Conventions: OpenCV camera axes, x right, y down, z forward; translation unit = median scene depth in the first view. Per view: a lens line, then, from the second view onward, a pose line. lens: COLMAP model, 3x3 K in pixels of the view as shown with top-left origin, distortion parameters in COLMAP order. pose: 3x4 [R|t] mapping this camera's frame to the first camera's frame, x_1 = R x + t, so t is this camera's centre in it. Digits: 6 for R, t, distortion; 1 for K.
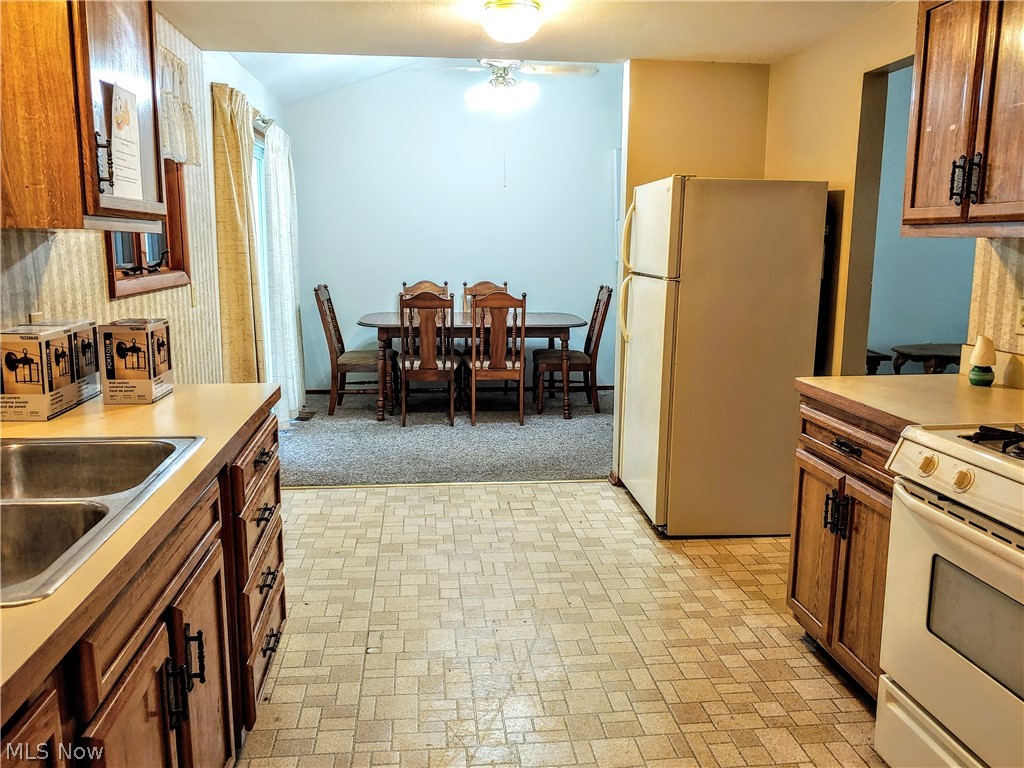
lens RADIAL K [[821.7, 0, 512.0], [0, 821.7, 384.0], [0, 0, 1]] dist [-0.015578, -0.011800]
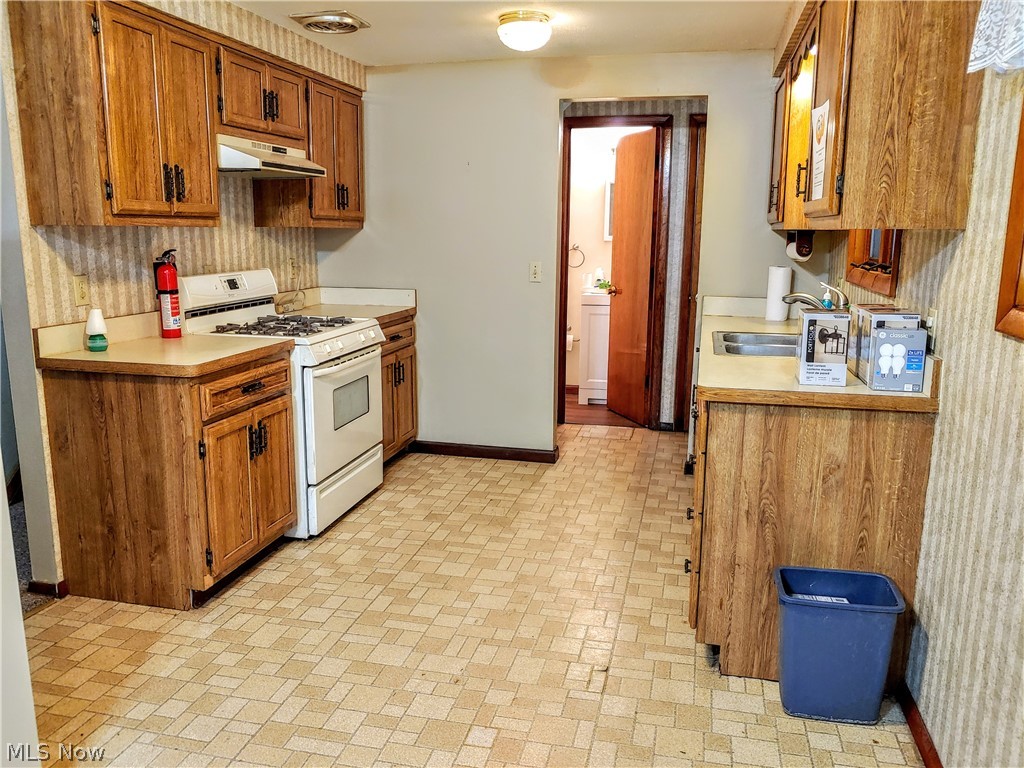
lens RADIAL K [[789.6, 0, 512.0], [0, 789.6, 384.0], [0, 0, 1]] dist [0.008947, -0.030147]
pose [[-0.941426, -0.073524, 0.329108, -0.361060], [0.048376, 0.936402, 0.347579, -0.314784], [-0.333732, 0.343141, -0.877996, 1.777827]]
